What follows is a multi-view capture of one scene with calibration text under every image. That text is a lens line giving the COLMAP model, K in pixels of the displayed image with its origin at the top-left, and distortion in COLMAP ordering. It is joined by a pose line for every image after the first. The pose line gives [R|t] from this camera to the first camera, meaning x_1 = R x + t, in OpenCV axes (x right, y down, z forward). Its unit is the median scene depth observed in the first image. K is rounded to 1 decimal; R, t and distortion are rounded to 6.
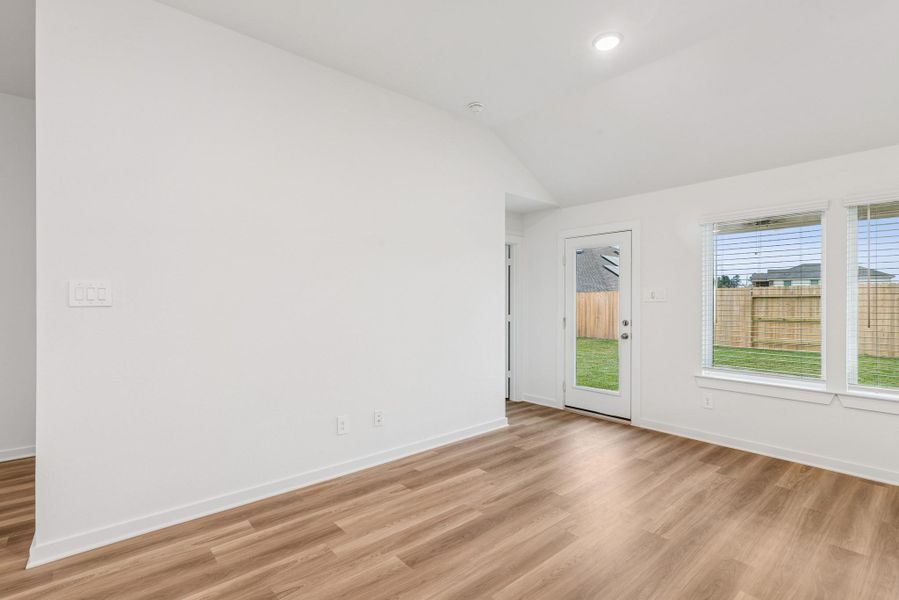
lens RADIAL K [[433.8, 0, 449.5], [0, 433.8, 300.0], [0, 0, 1]] dist [0.001196, -0.000180]
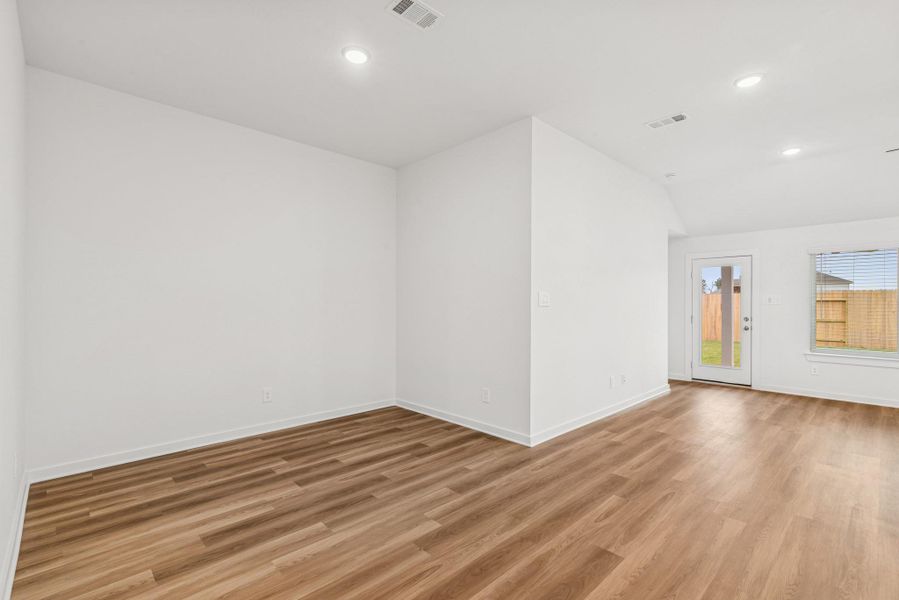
lens RADIAL K [[413.7, 0, 449.5], [0, 413.7, 300.0], [0, 0, 1]] dist [0.001582, 0.000134]
pose [[0.999398, 0.003633, 0.034495, -0.762058], [-0.003420, 0.999975, -0.006230, 0.000395], [-0.034517, 0.006108, 0.999385, -0.421158]]
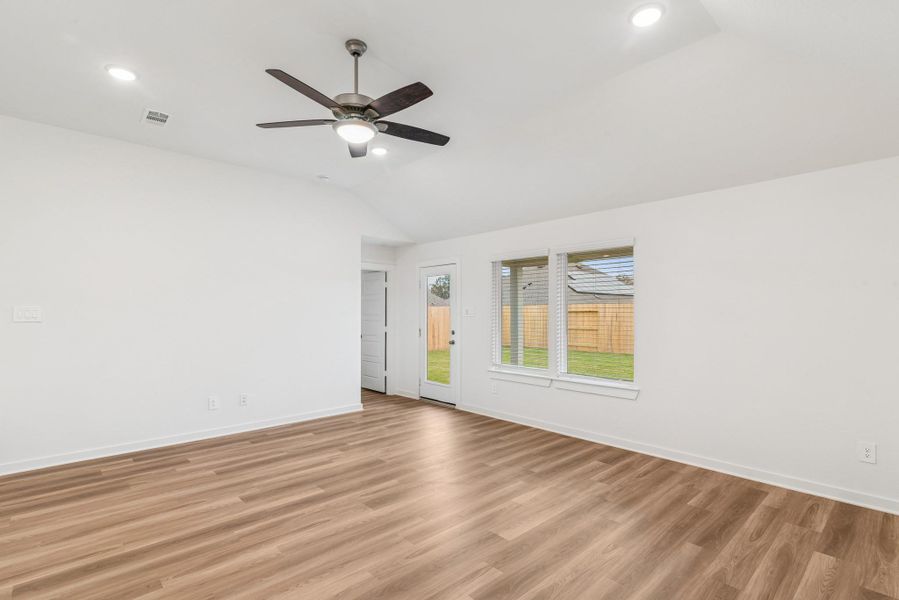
lens RADIAL K [[438.2, 0, 453.5], [0, 438.2, 301.9], [0, 0, 1]] dist [0.001669, -0.000094]
pose [[0.999141, 0.001474, 0.041422, 0.420137], [-0.000602, 0.999778, -0.021067, -0.015566], [-0.041443, 0.021024, 0.998920, -0.426382]]
